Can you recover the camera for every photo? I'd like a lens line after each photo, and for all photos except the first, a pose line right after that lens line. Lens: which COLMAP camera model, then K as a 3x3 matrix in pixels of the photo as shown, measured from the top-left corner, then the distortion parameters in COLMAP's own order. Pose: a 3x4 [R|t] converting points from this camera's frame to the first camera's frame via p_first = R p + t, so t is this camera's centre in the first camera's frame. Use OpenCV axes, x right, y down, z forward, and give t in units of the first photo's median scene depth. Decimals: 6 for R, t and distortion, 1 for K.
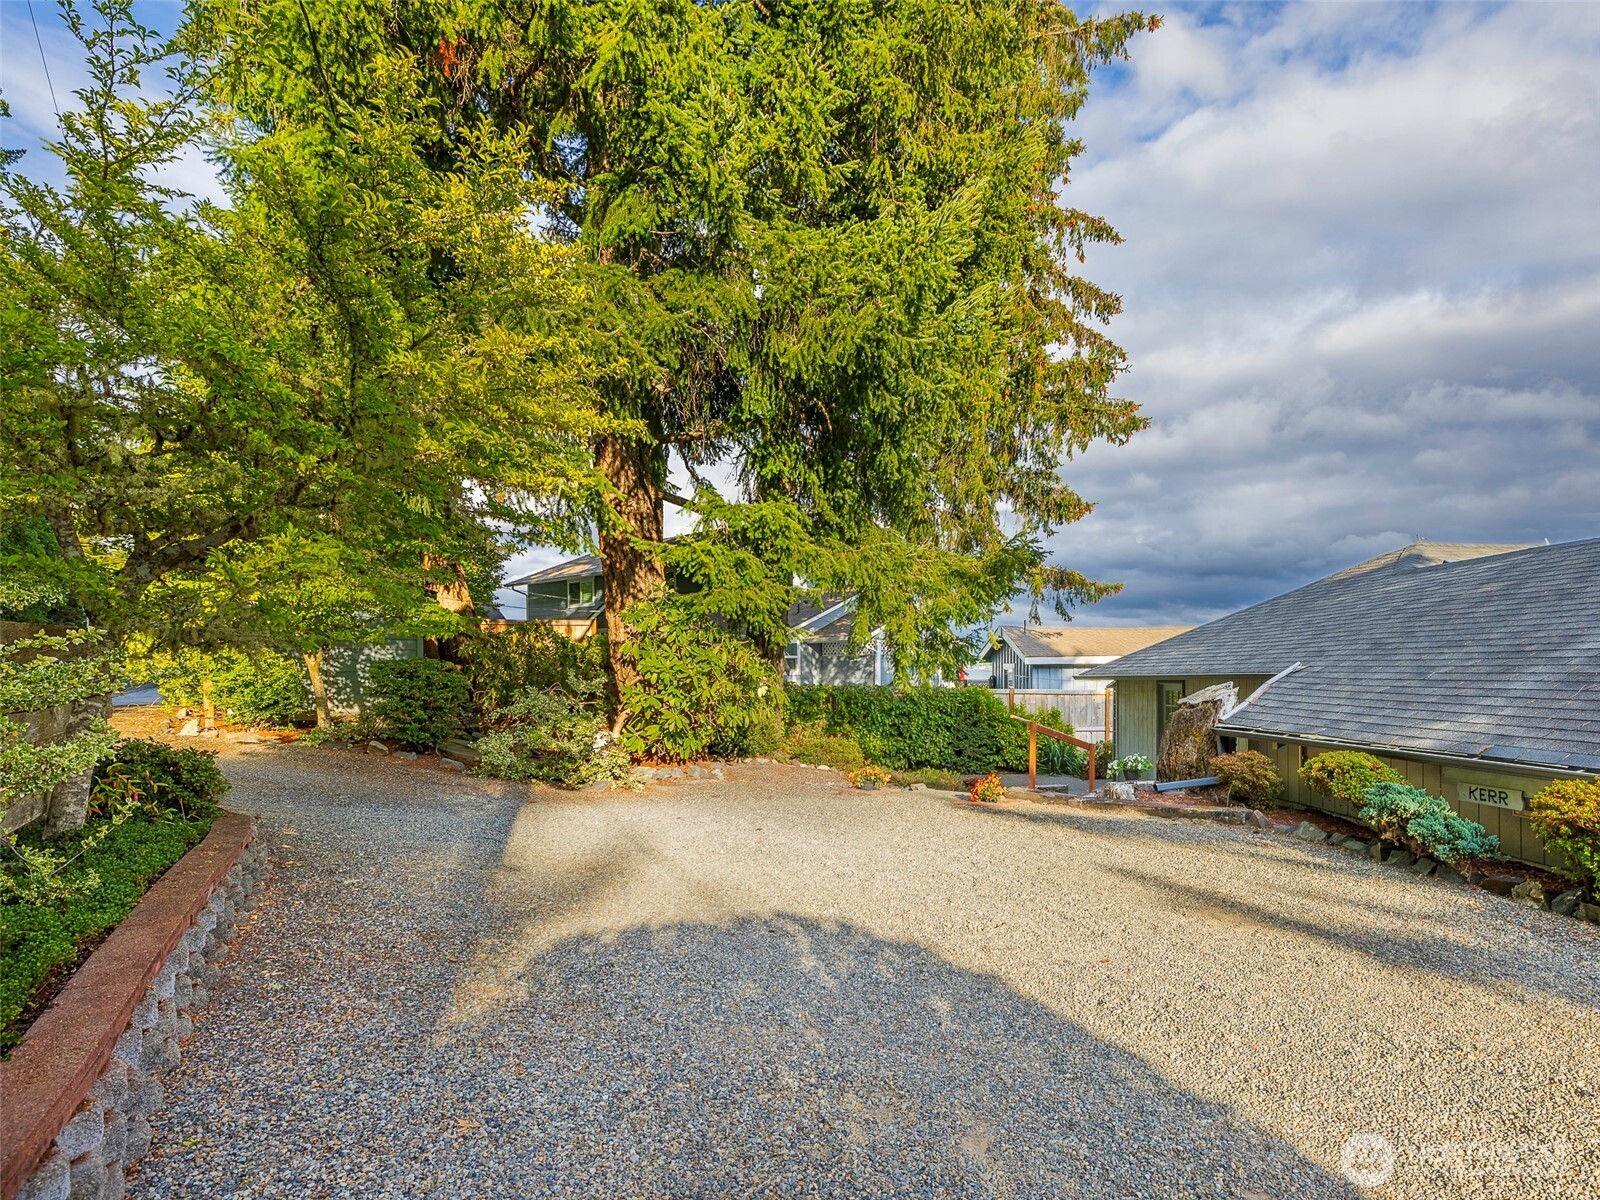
lens RADIAL K [[893.5, 0, 800.0], [0, 893.5, 600.0], [0, 0, 1]] dist [-0.003451, -0.000631]
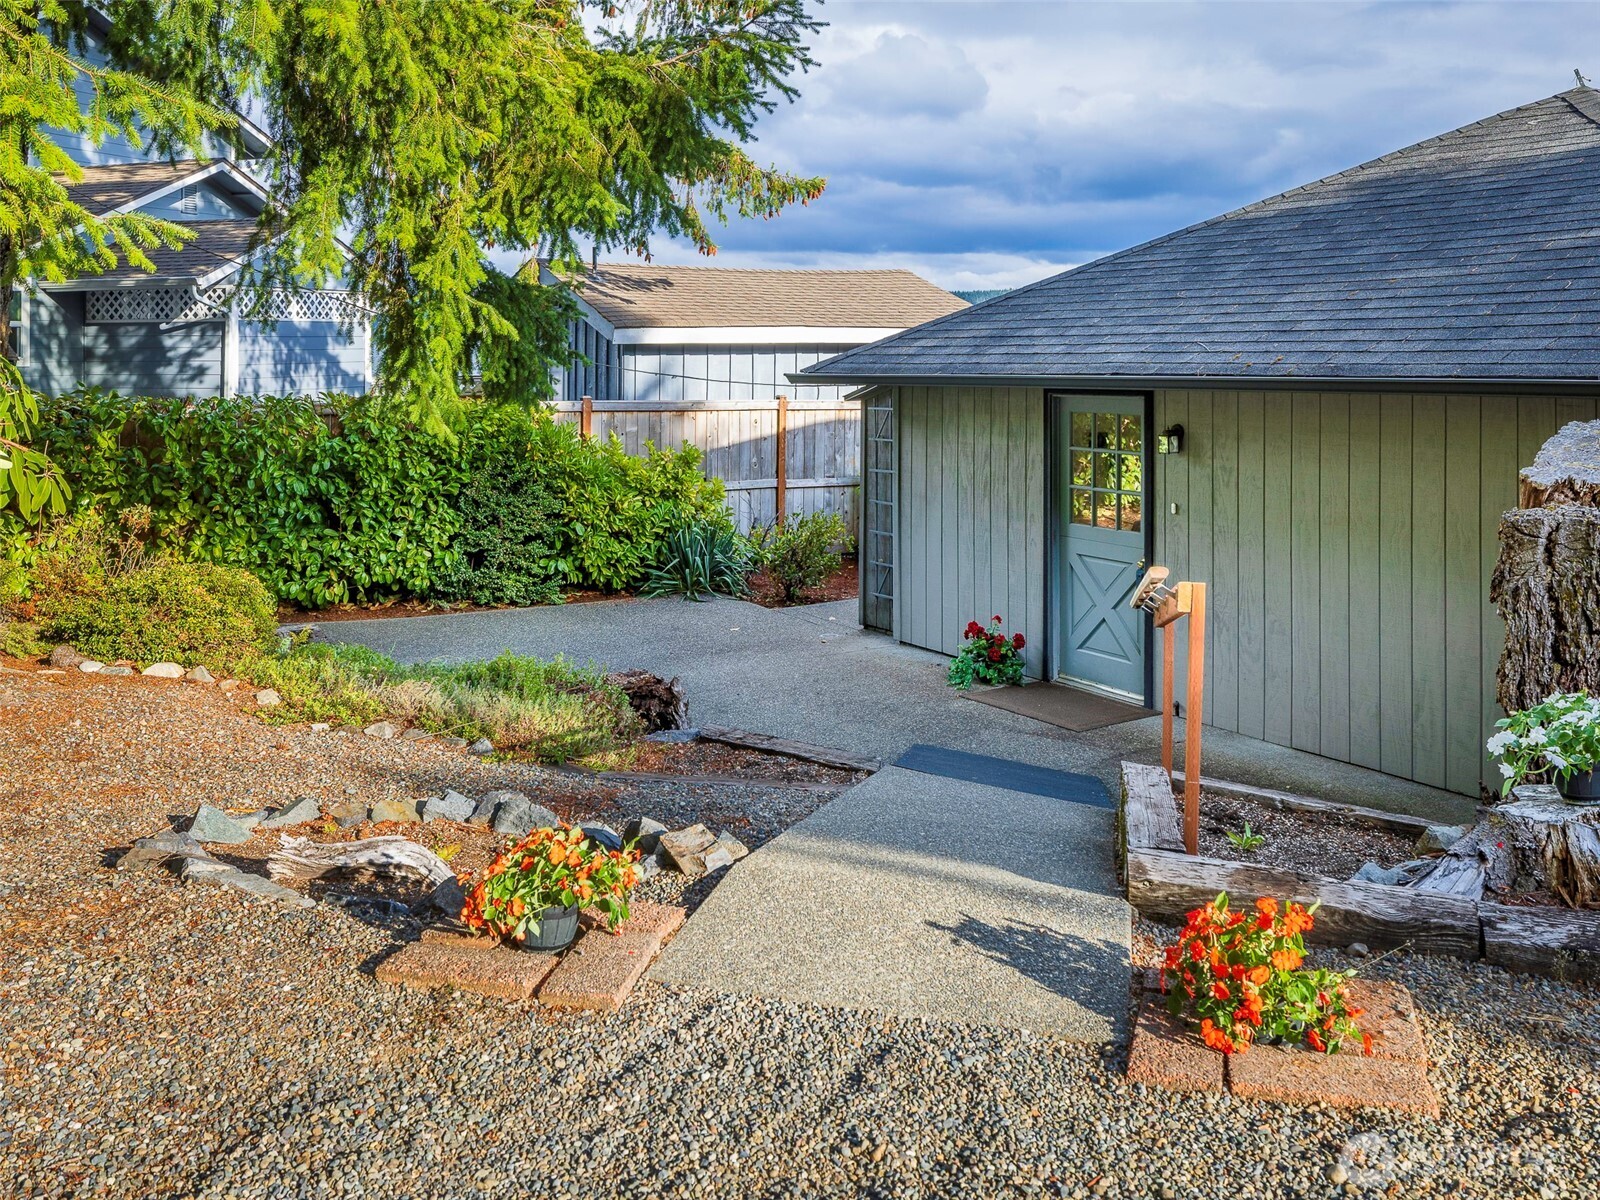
lens RADIAL K [[1400.3, 0, 800.0], [0, 1400.3, 600.0], [0, 0, 1]] dist [-0.156248, -0.004482]
pose [[0.863493, -0.076067, 0.498591, -0.012171], [-0.051033, 0.970311, 0.236417, 0.032819], [-0.501772, -0.229589, 0.833975, 0.399005]]
